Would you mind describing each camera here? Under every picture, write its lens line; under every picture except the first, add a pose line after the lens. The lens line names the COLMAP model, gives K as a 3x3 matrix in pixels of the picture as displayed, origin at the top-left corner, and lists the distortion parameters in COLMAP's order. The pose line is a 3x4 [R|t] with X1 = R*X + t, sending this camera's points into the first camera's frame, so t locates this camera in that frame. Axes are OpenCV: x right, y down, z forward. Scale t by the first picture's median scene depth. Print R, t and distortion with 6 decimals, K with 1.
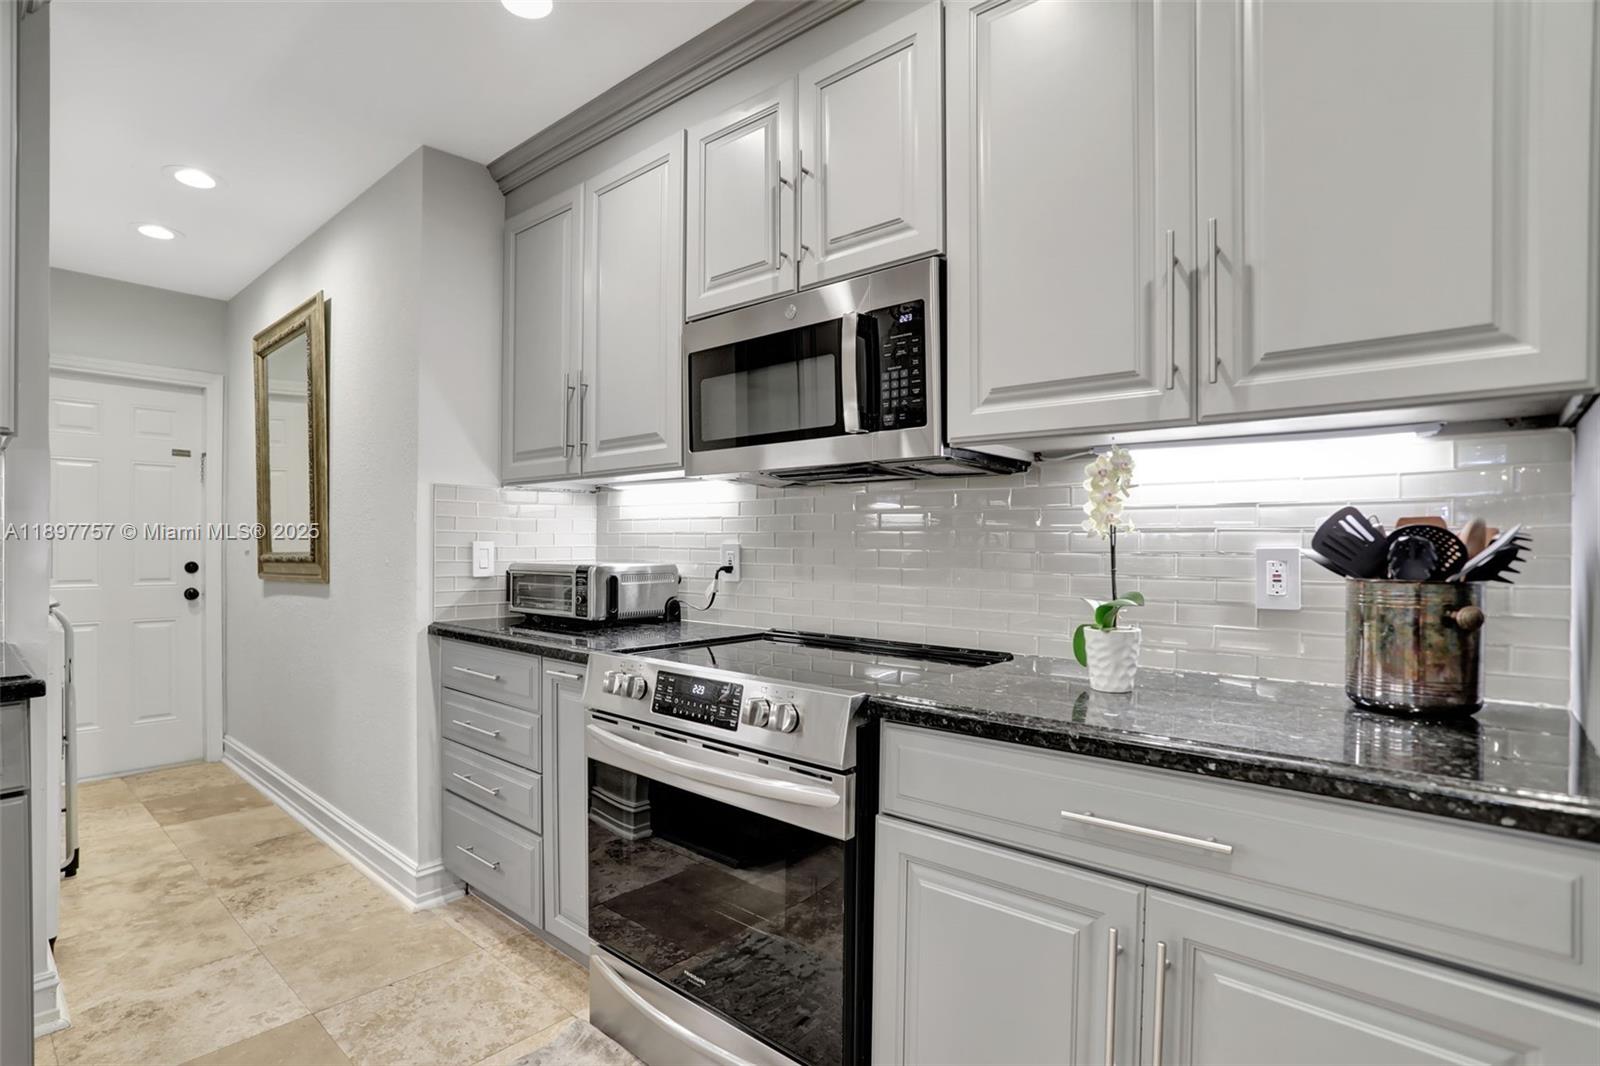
lens RADIAL K [[755.4, 0, 739.7], [0, 755.4, 550.3], [0, 0, 1]] dist [-0.066362, 0.017048]
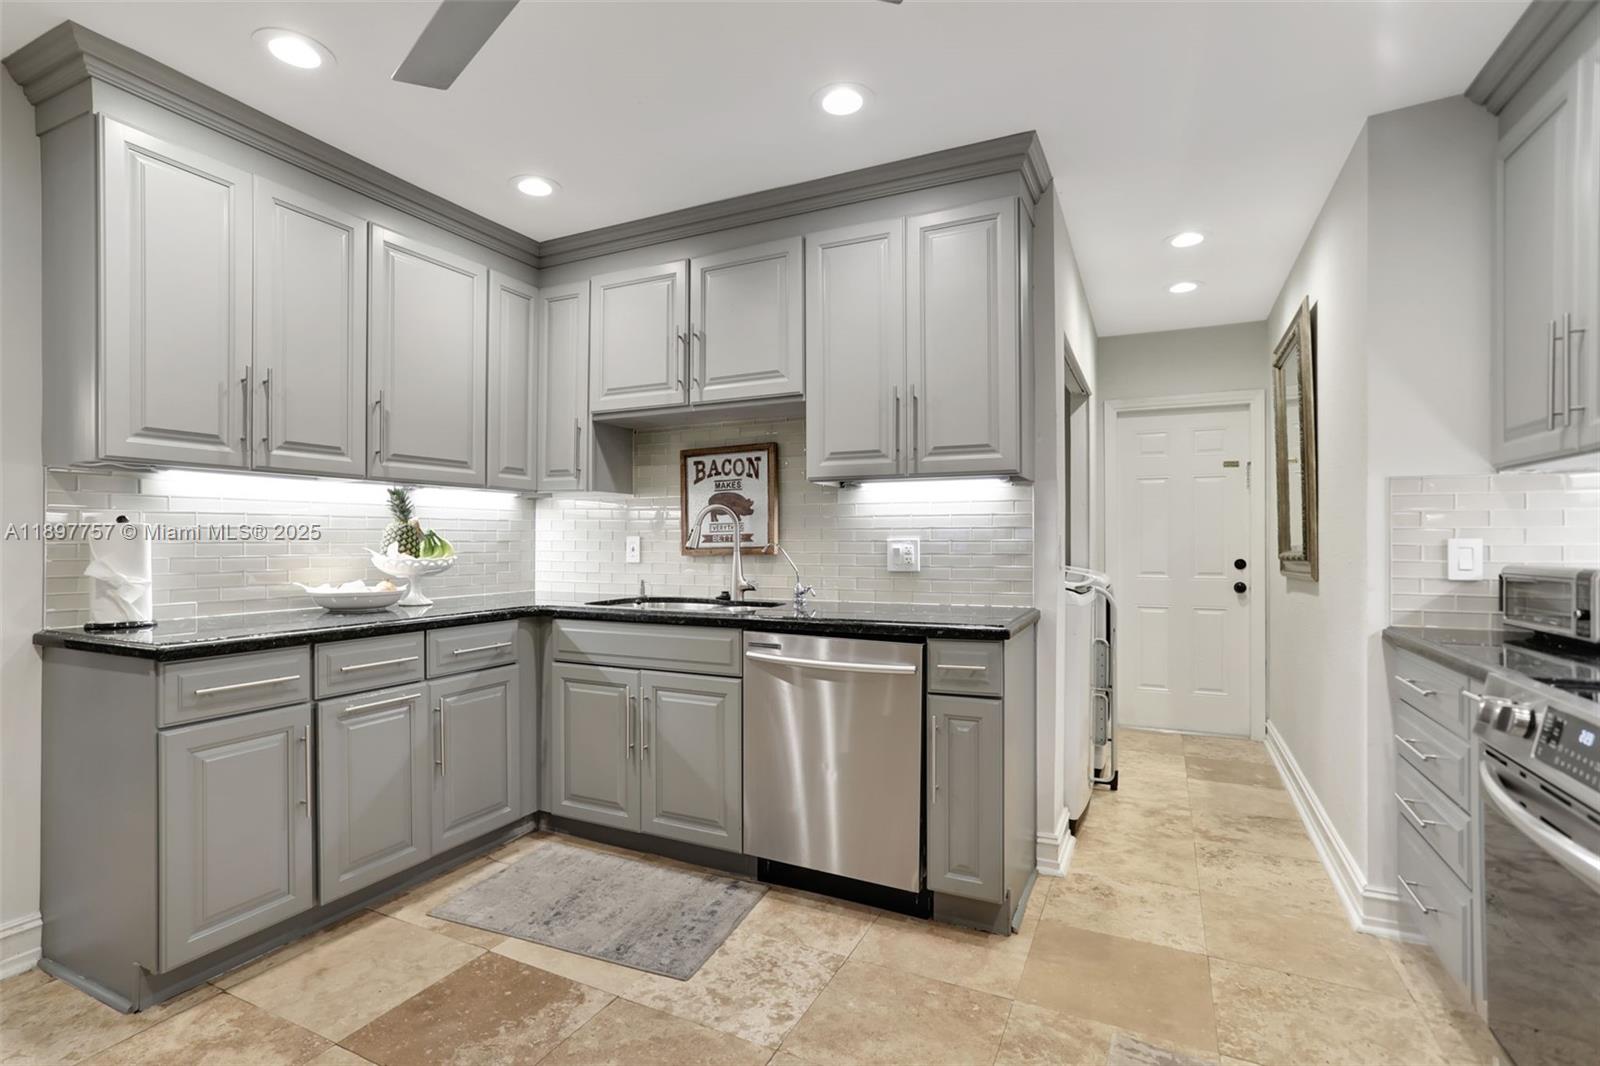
lens RADIAL K [[742.5, 0, 800.0], [0, 742.5, 533.0], [0, 0, 1]] dist [-0.032676, 0.001000]
pose [[0.279207, -0.017317, -0.960075, 0.243459], [-0.005425, 0.999793, -0.019611, 0.002141], [0.960216, 0.010684, 0.279055, 0.044957]]
